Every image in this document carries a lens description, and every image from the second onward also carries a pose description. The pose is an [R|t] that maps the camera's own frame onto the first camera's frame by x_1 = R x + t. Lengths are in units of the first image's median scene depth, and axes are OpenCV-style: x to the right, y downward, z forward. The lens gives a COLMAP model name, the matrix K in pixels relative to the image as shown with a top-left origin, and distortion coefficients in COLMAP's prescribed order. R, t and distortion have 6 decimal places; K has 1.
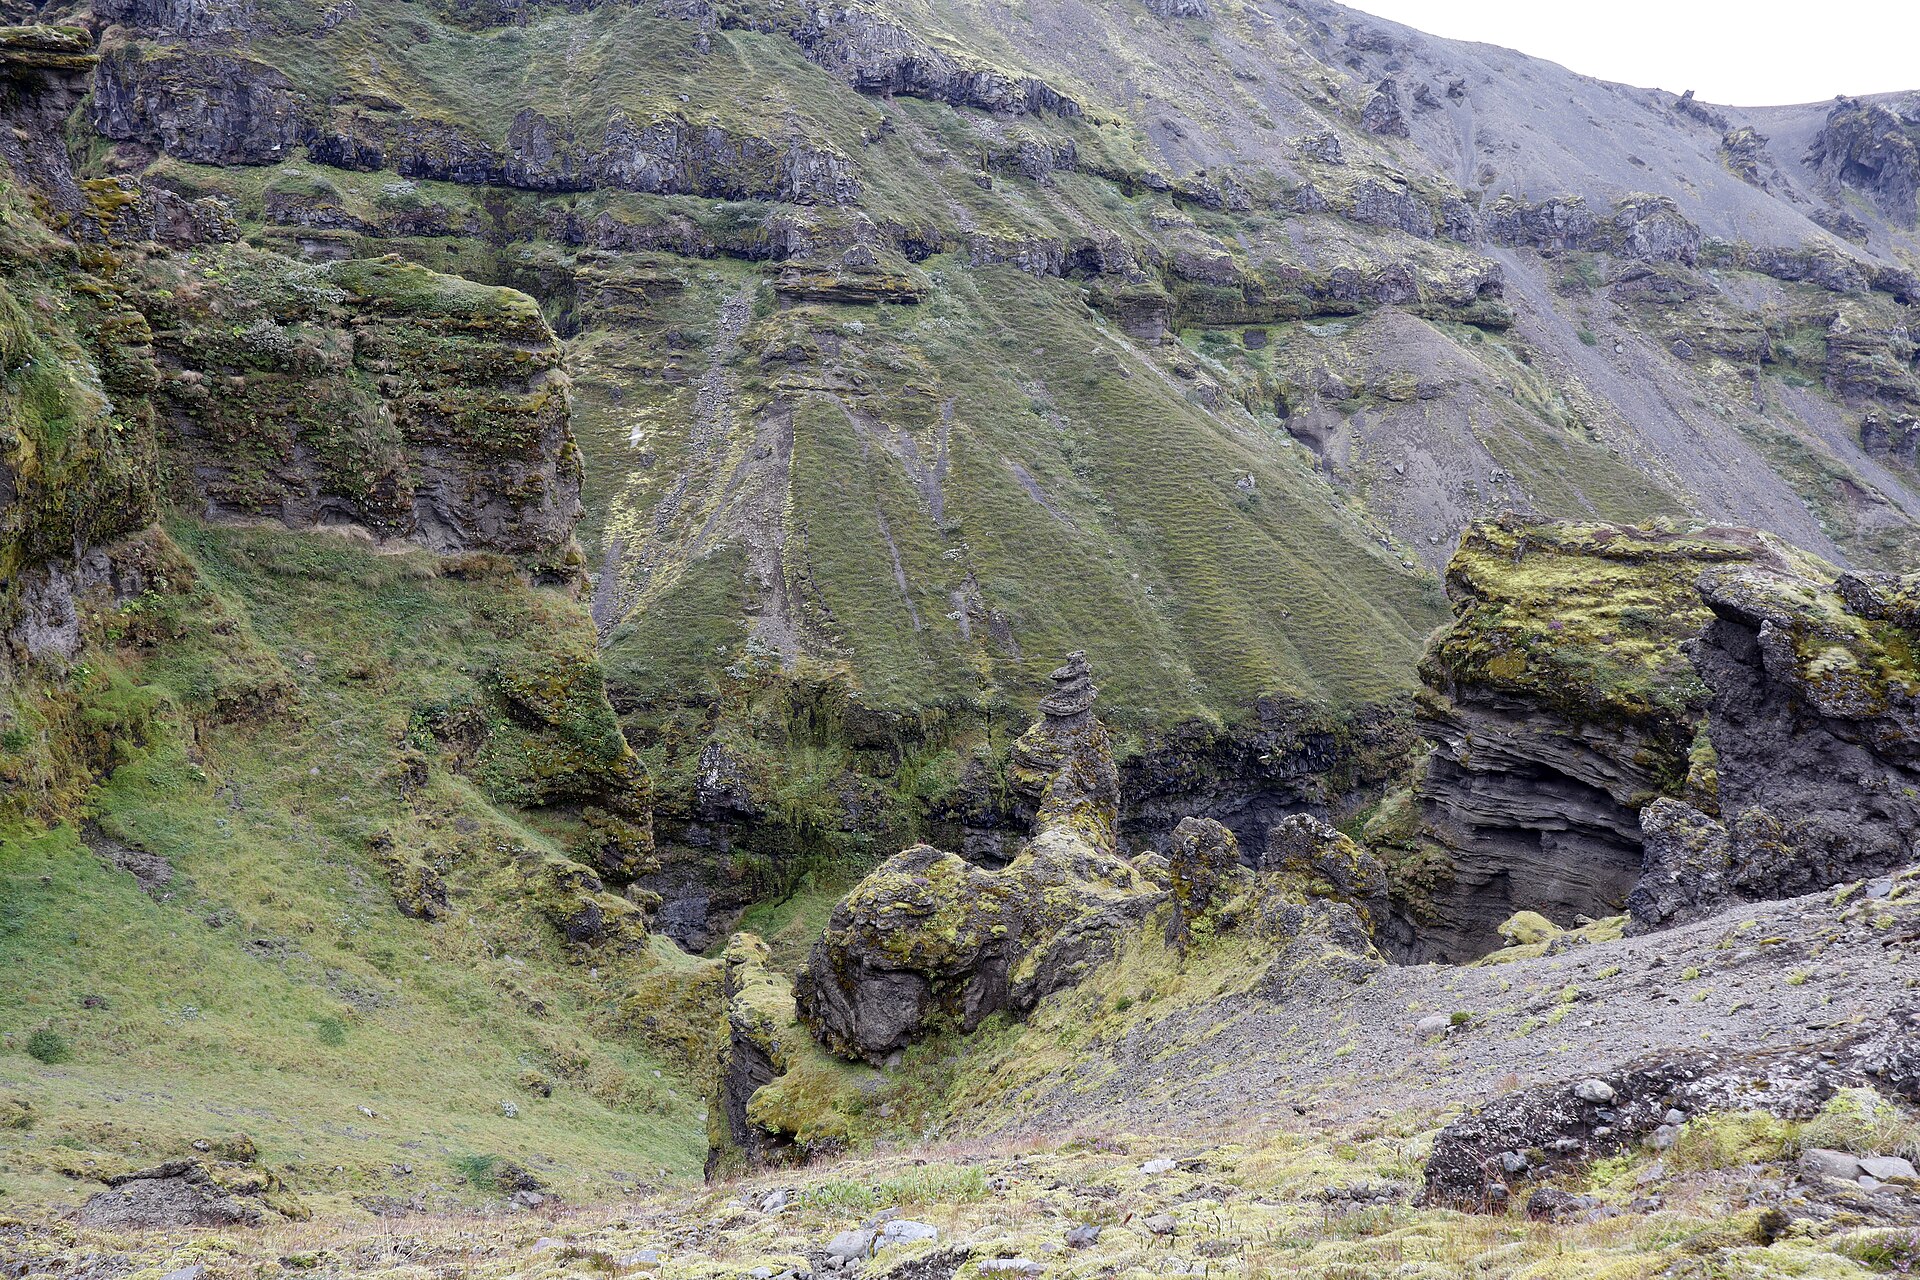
lens RADIAL K [[1587.1, 0, 960.0], [0, 1587.1, 640.0], [0, 0, 1]] dist [-0.009497, -0.000167]
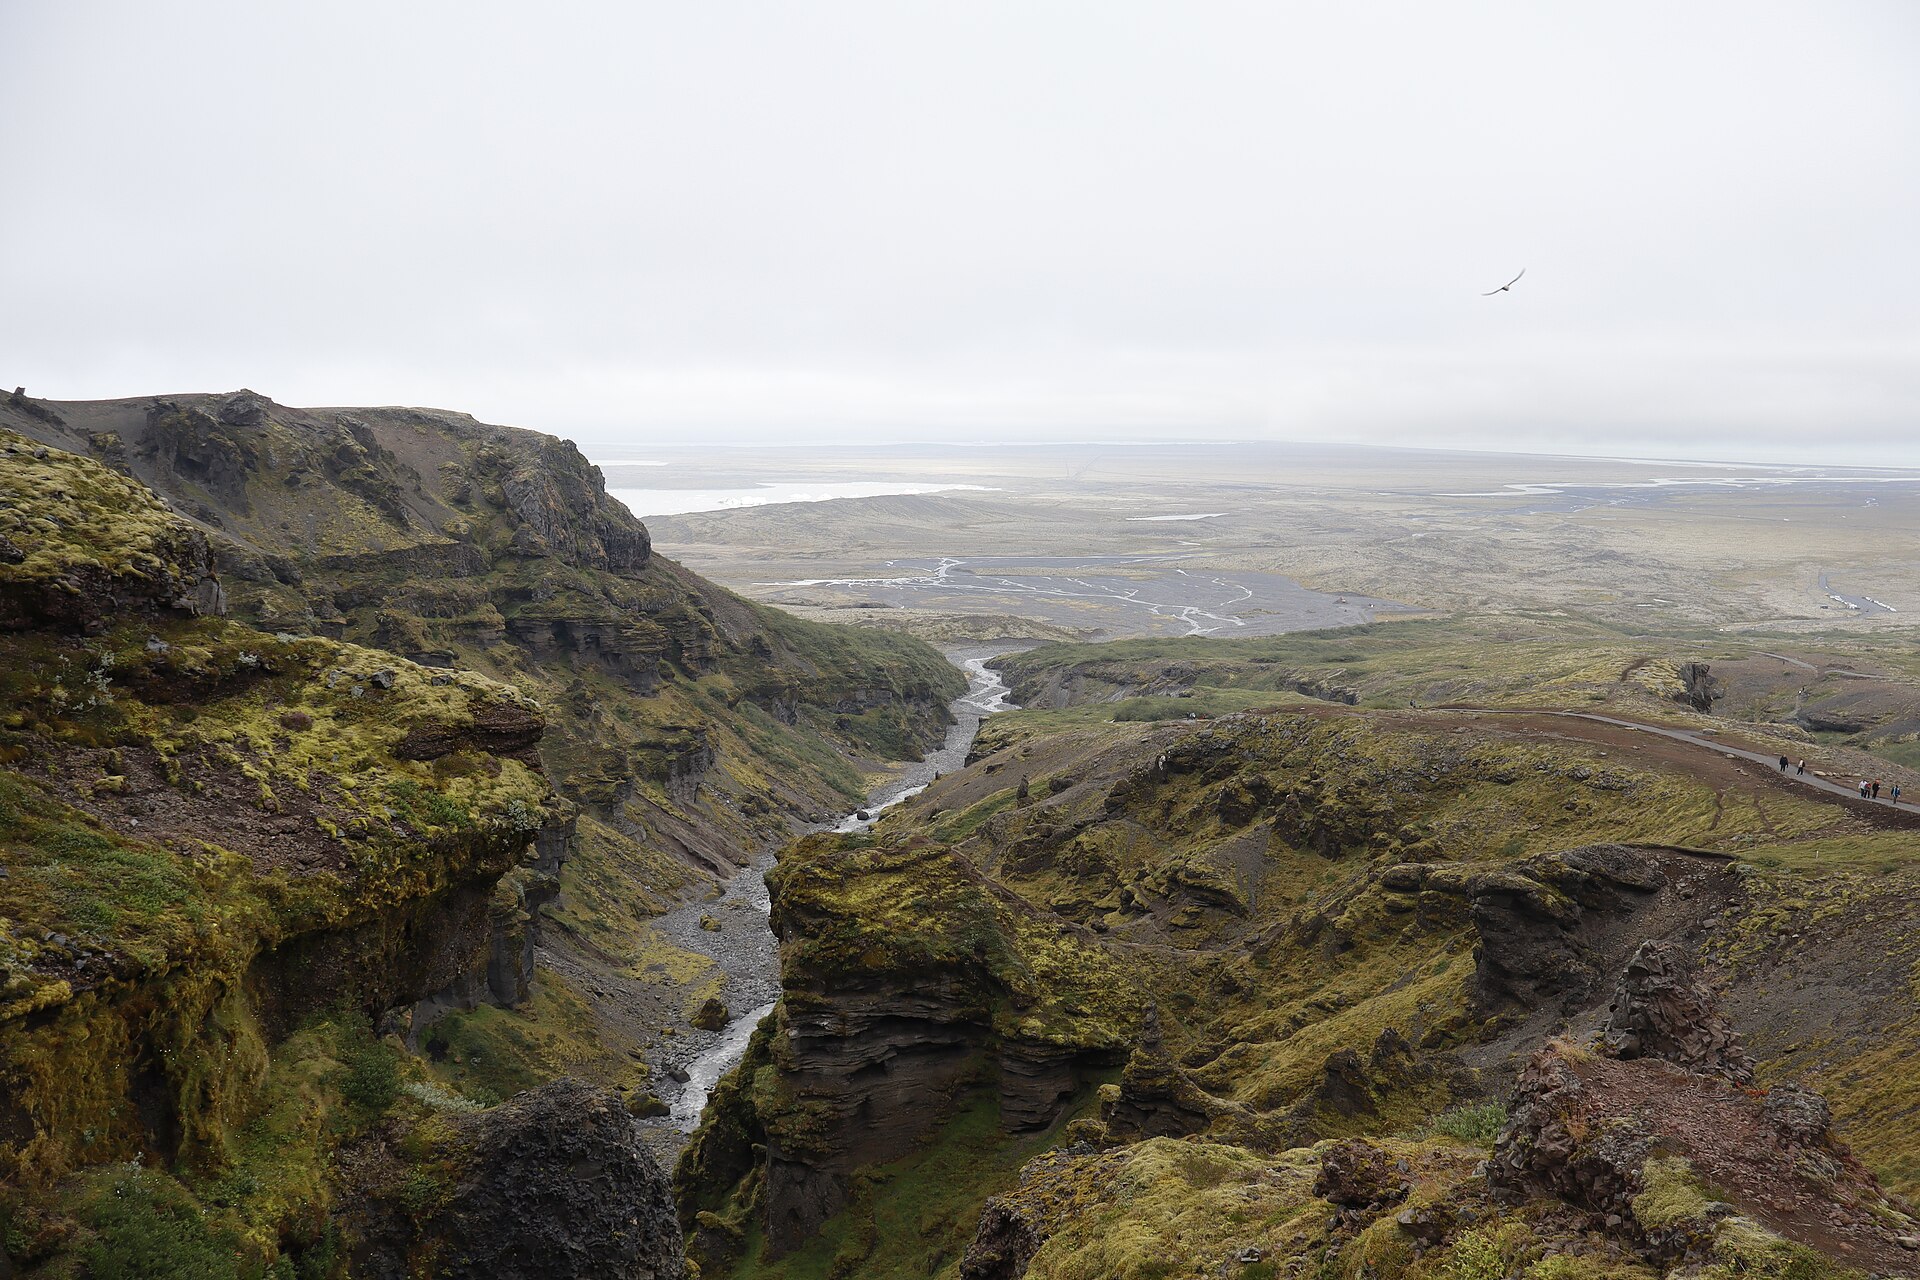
lens RADIAL K [[1595.0, 0, 960.0], [0, 1595.0, 640.0], [0, 0, 1]] dist [-0.006586, 0.004888]
pose [[0.445350, -0.100672, 0.889679, -0.247282], [0.221565, 0.975146, -0.000567, -0.068740], [-0.867510, 0.197374, 0.456586, 0.050281]]
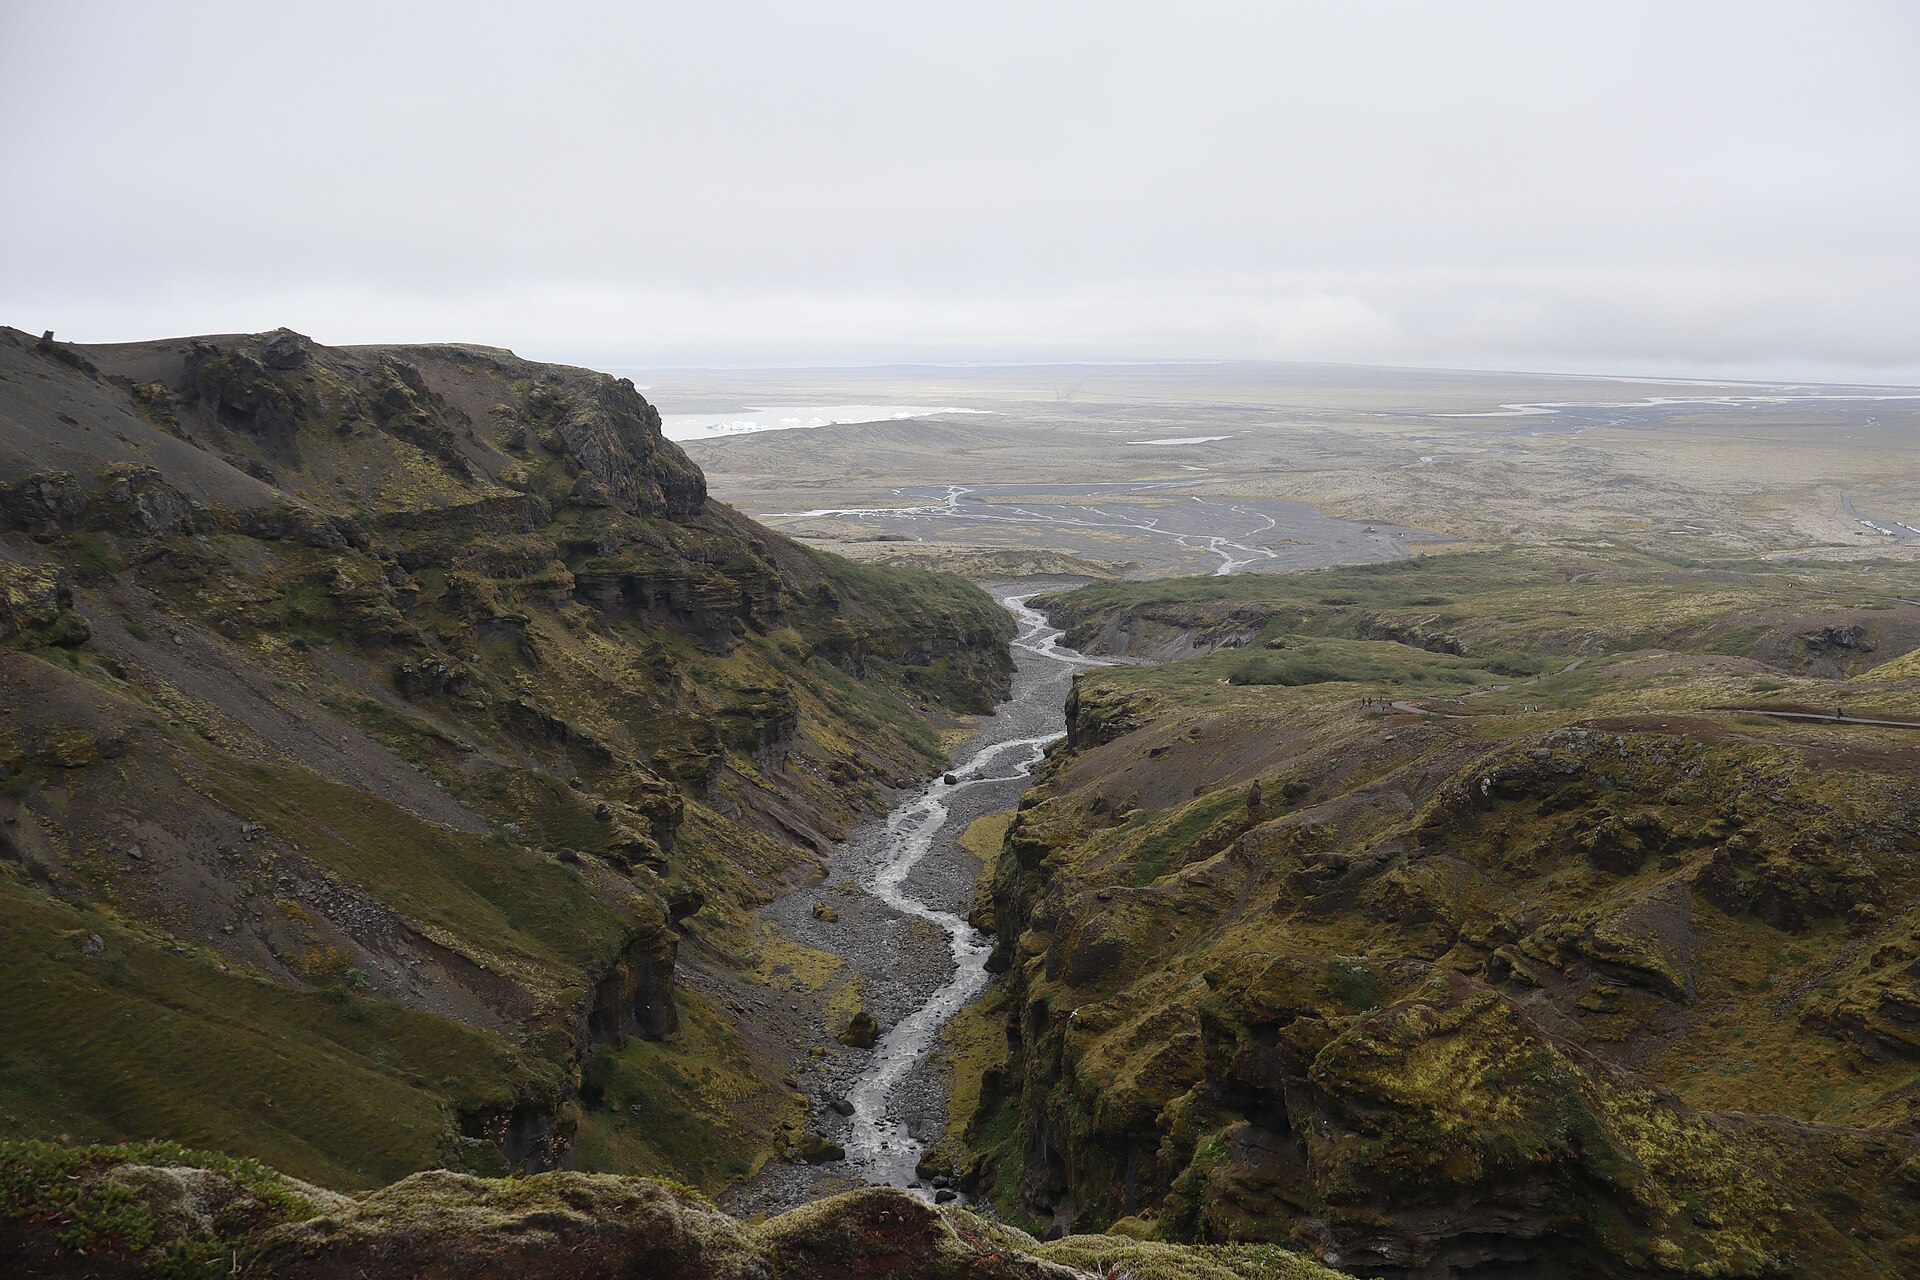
lens RADIAL K [[1587.1, 0, 960.0], [0, 1587.1, 640.0], [0, 0, 1]] dist [-0.009497, -0.000167]
pose [[0.429053, -0.149140, 0.890882, -0.194029], [0.228898, 0.972034, 0.052487, -0.126905], [-0.873796, 0.181402, 0.451192, 0.199194]]
